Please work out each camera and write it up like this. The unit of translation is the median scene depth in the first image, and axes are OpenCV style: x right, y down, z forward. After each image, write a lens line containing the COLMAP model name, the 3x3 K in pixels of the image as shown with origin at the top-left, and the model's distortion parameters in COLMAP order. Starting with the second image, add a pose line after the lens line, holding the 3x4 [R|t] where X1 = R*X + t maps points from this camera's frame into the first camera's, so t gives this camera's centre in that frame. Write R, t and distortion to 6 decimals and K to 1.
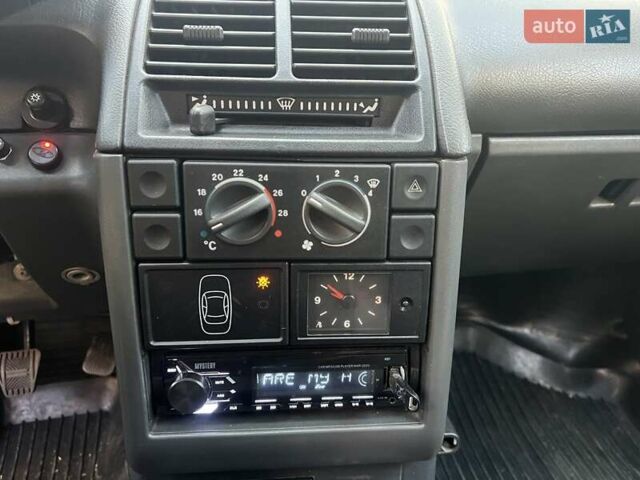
lens RADIAL K [[512.9, 0, 320.0], [0, 512.9, 240.0], [0, 0, 1]] dist [0.009939, -0.008463]
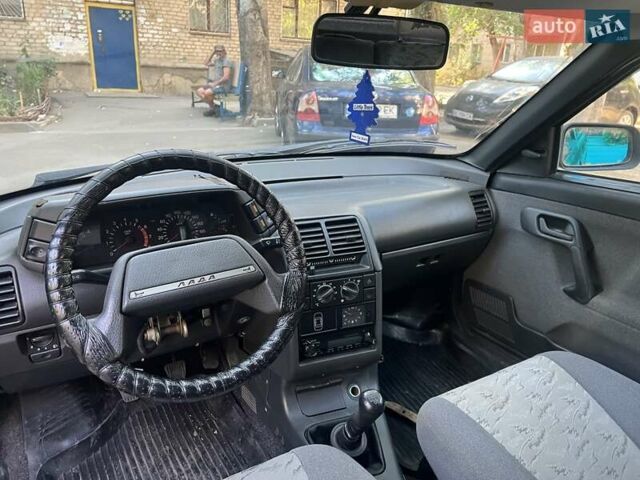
lens RADIAL K [[512.9, 0, 320.0], [0, 512.9, 240.0], [0, 0, 1]] dist [0.009939, -0.008463]
pose [[0.958810, -0.103839, 0.264387, -1.042238], [0.107639, 0.994190, 0.000116, -0.414594], [-0.262863, 0.028347, 0.964417, -2.328299]]
